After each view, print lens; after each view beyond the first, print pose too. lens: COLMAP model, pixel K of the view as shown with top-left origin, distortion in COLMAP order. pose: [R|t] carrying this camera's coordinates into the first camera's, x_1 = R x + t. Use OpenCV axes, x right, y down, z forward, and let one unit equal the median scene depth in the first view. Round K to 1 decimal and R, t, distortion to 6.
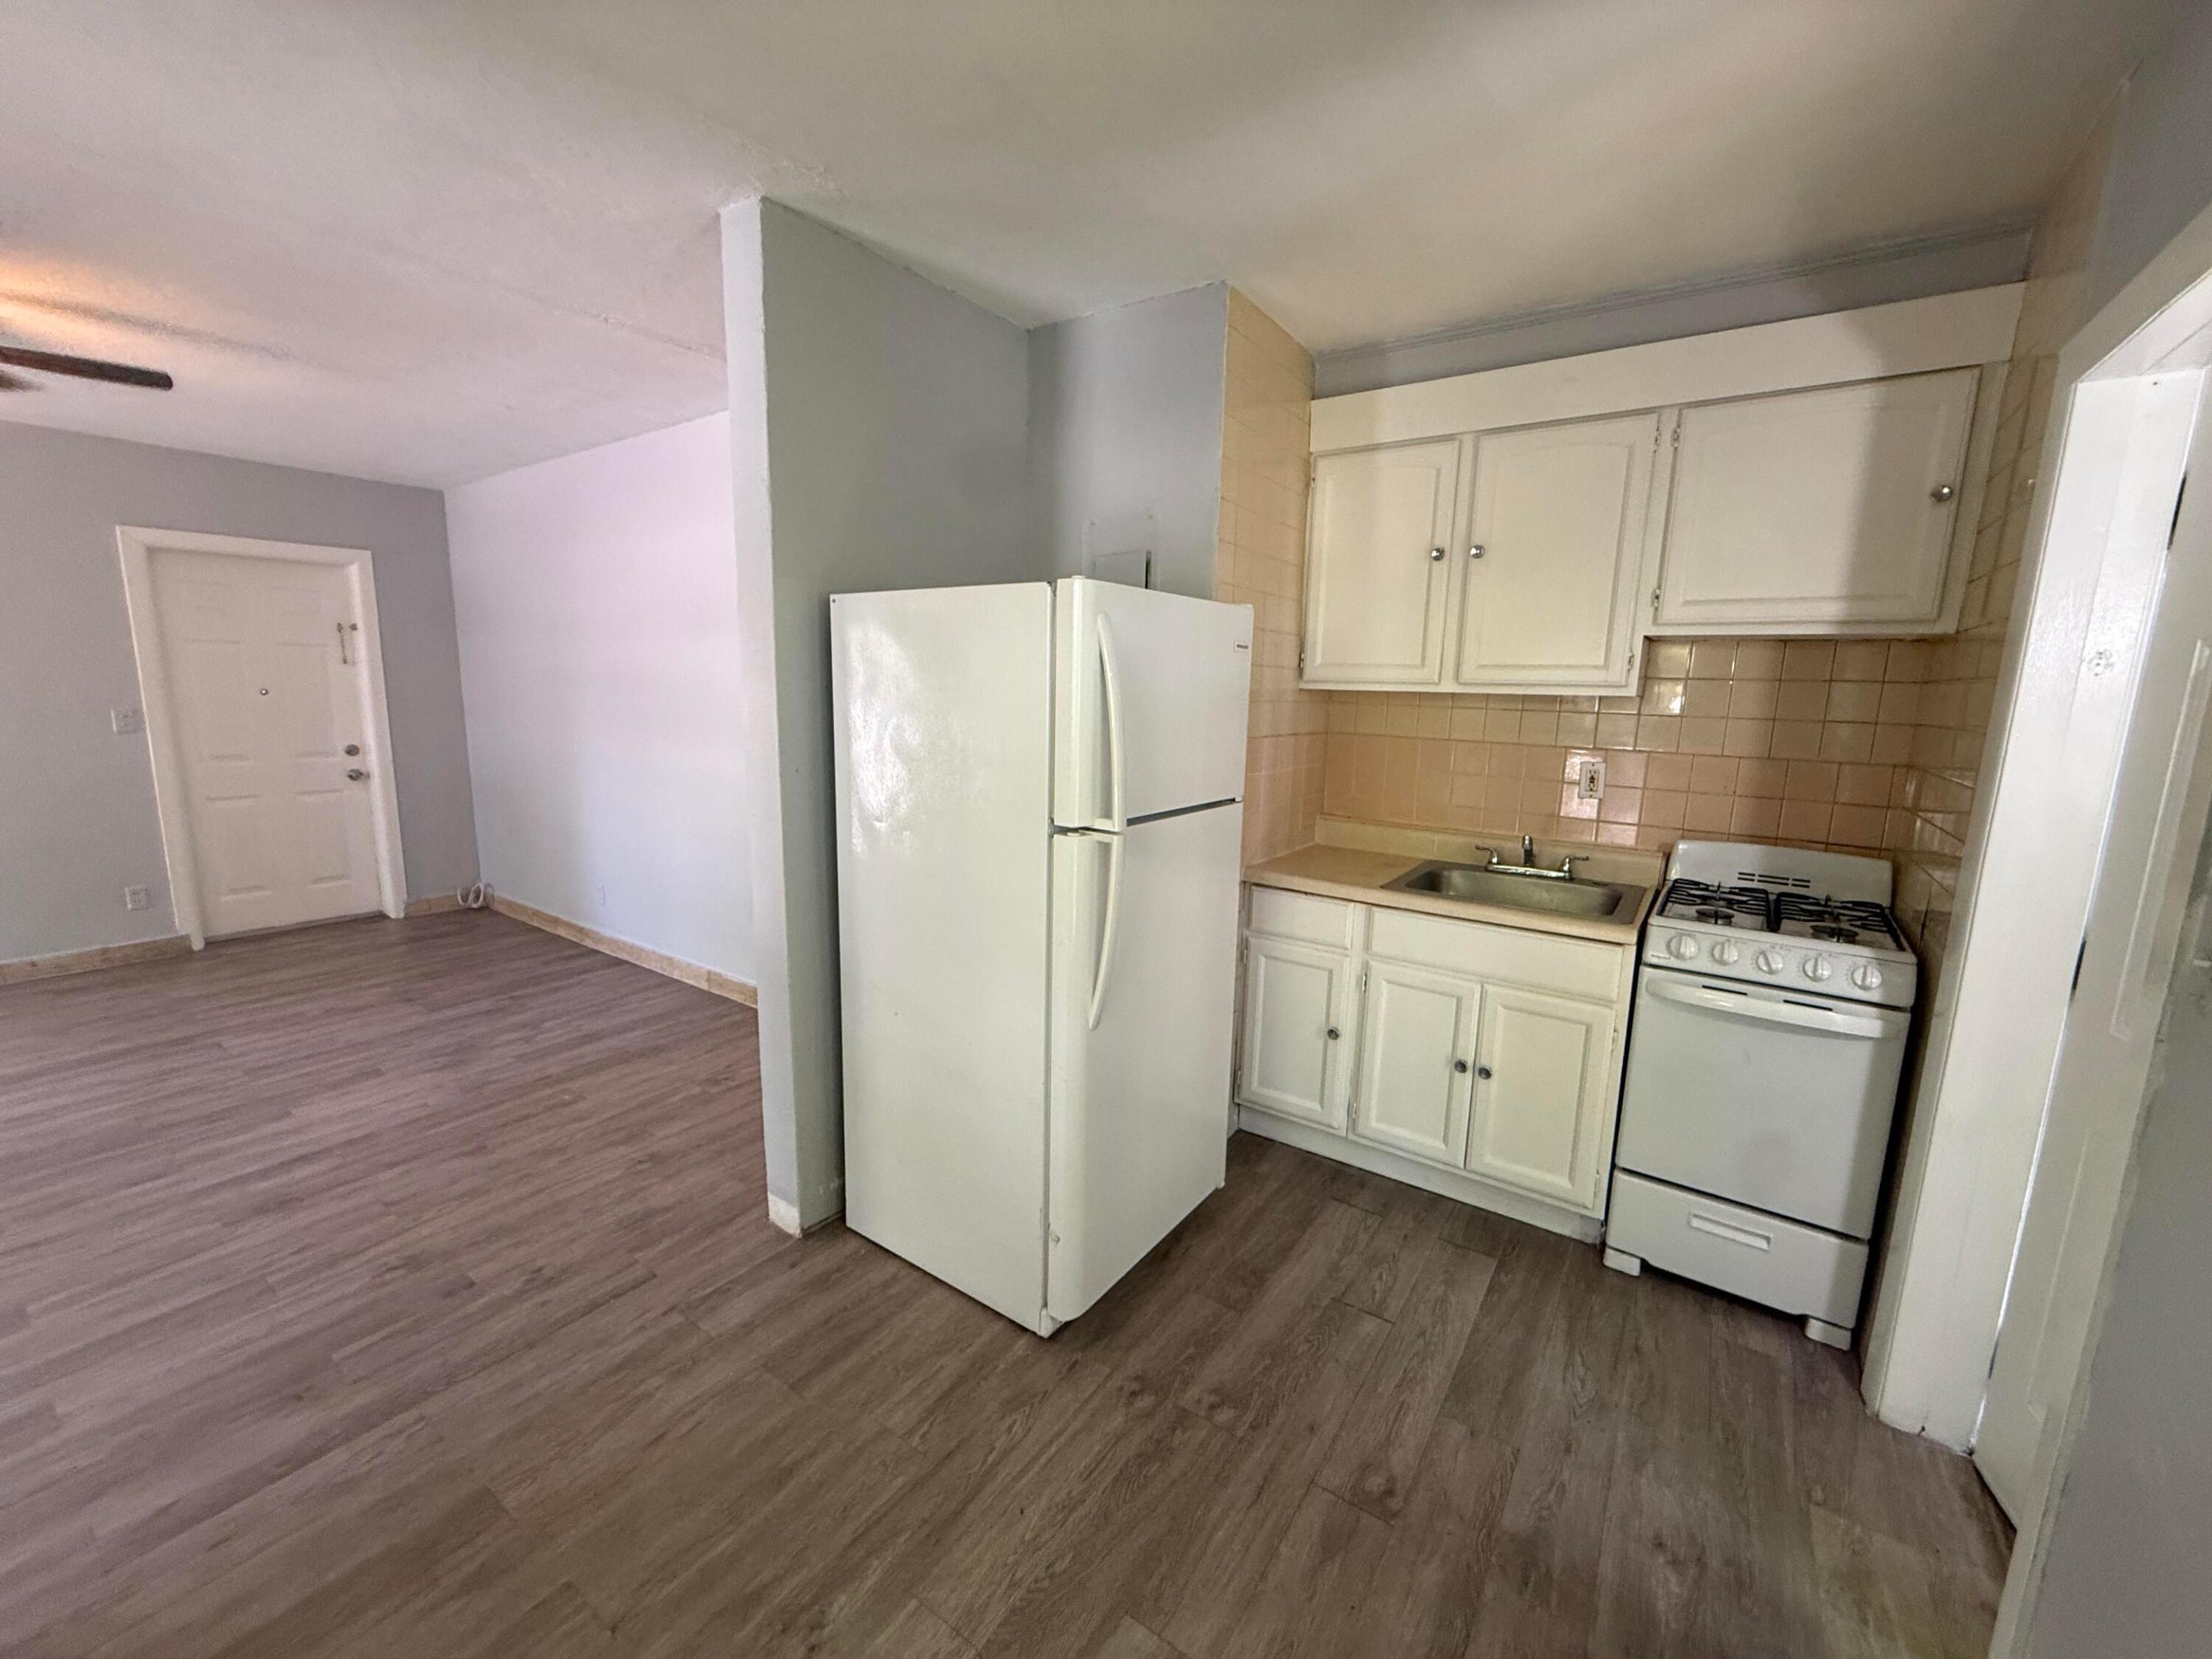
lens RADIAL K [[882.7, 0, 1102.1], [0, 882.7, 827.9], [0, 0, 1]] dist [-0.001320, 0.000135]
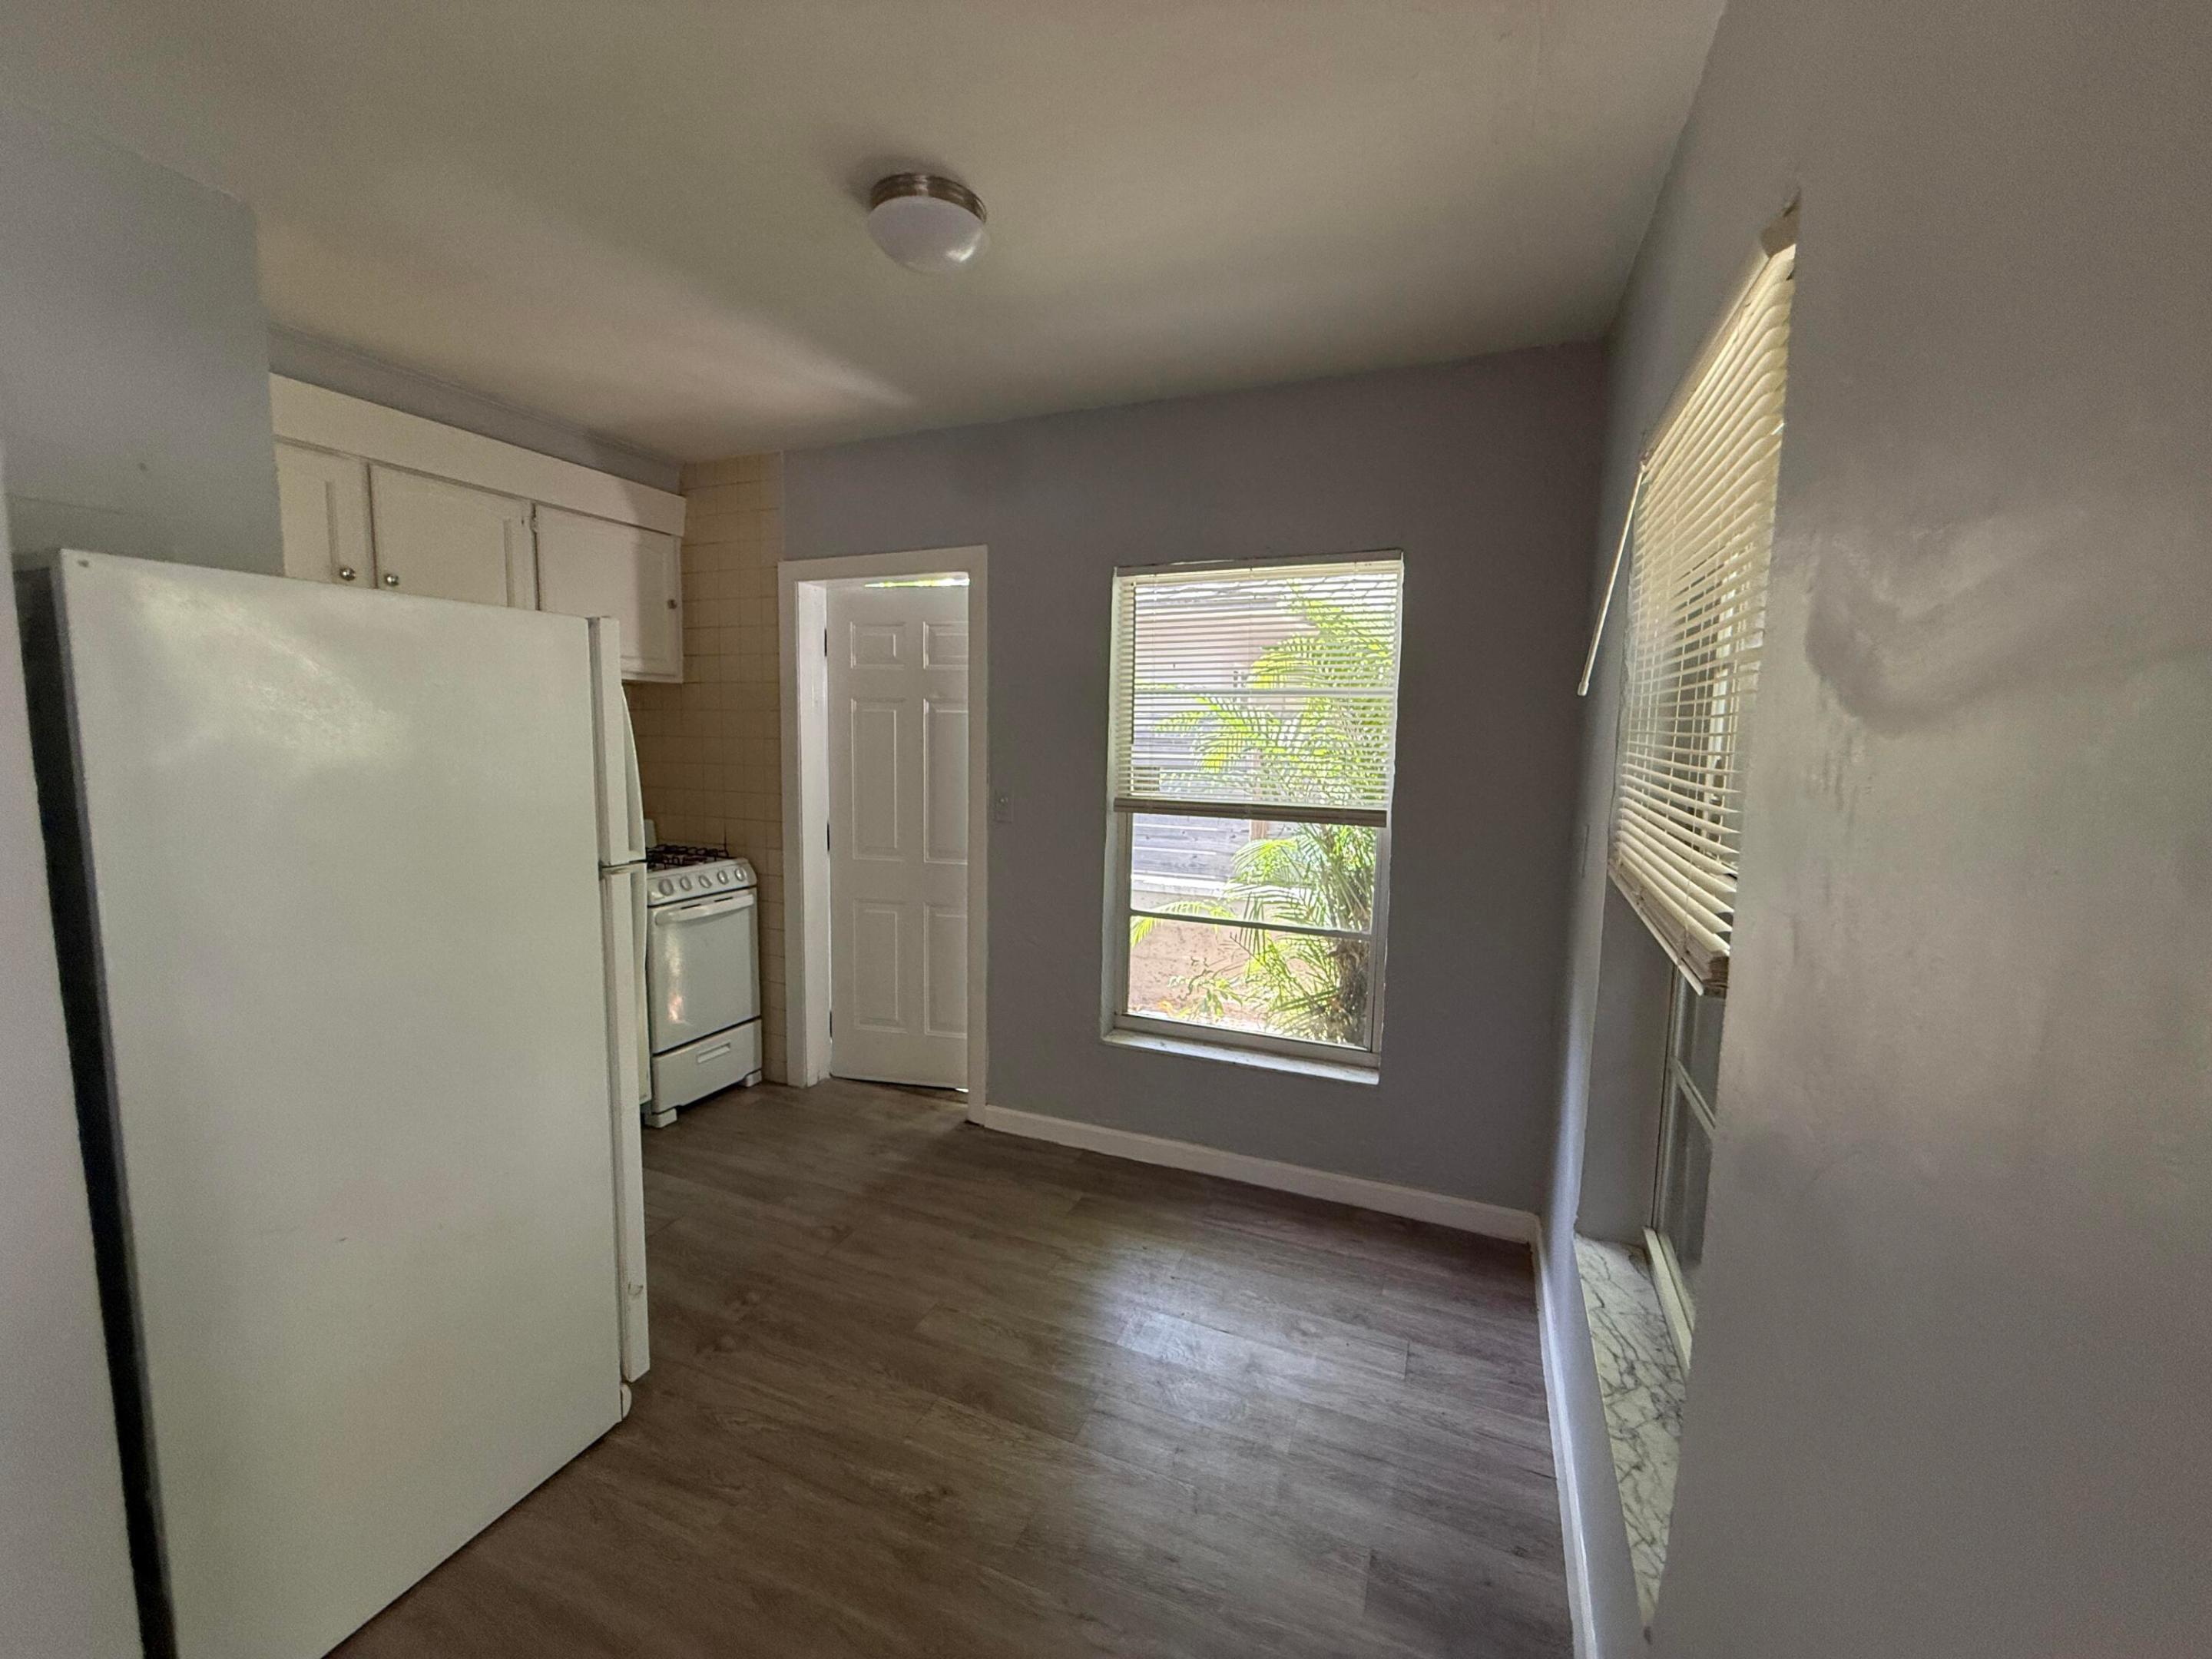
lens RADIAL K [[882.7, 0, 1099.3], [0, 882.7, 832.5], [0, 0, 1]] dist [-0.001320, 0.000135]
pose [[-0.209699, -0.137144, 0.968100, -0.765060], [0.137431, 0.976151, 0.168053, -0.088467], [-0.968059, 0.168288, -0.185850, 0.450807]]
